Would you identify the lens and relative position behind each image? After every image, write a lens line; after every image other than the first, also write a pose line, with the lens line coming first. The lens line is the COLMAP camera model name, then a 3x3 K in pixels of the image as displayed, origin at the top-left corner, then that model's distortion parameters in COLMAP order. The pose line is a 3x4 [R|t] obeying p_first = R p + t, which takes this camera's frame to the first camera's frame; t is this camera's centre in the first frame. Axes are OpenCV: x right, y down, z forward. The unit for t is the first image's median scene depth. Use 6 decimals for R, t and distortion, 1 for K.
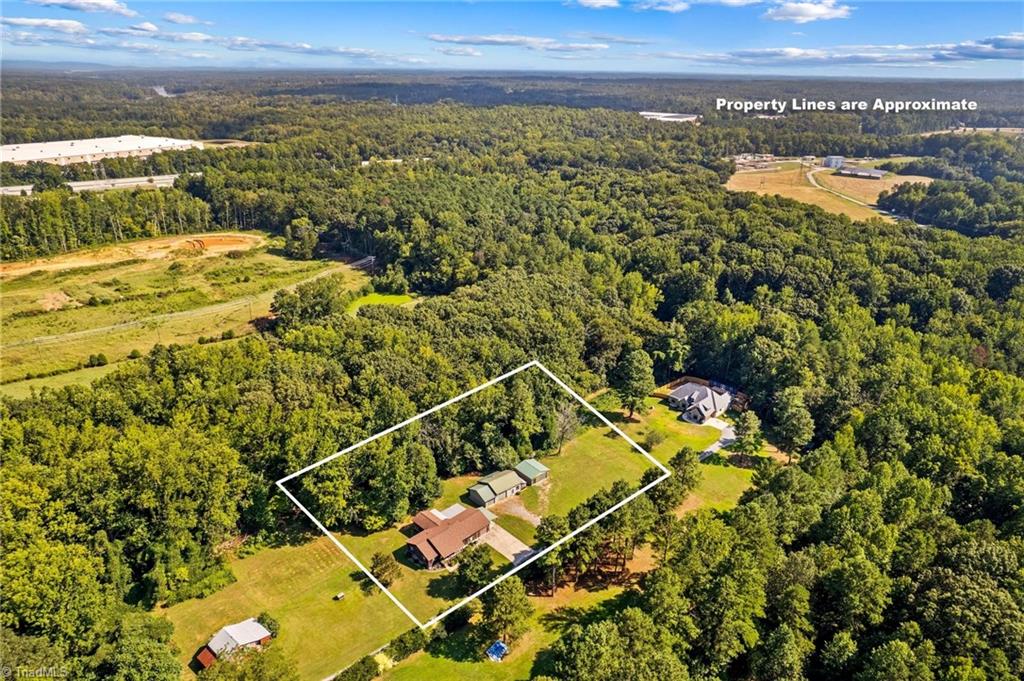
lens RADIAL K [[641.5, 0, 496.5], [0, 641.5, 353.2], [0, 0, 1]] dist [-0.078873, 0.063094]
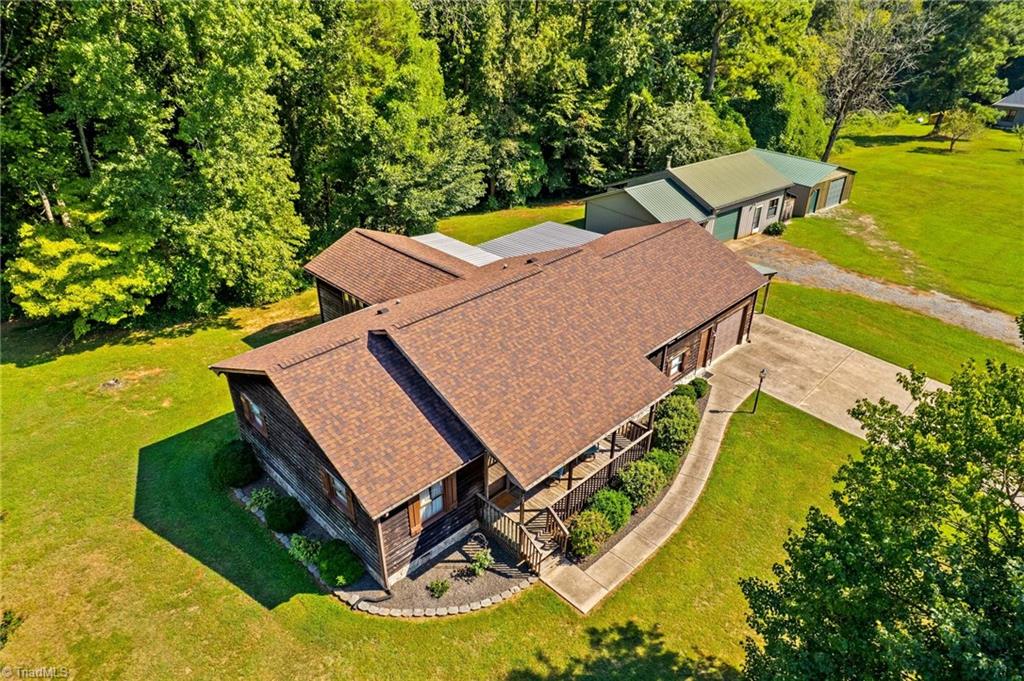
lens RADIAL K [[641.5, 0, 496.5], [0, 641.5, 353.2], [0, 0, 1]] dist [-0.078873, 0.063094]
pose [[0.999888, -0.002438, -0.014794, -0.079611], [0.004020, 0.994155, 0.107888, 0.268792], [0.014445, -0.107935, 0.994053, 0.836976]]
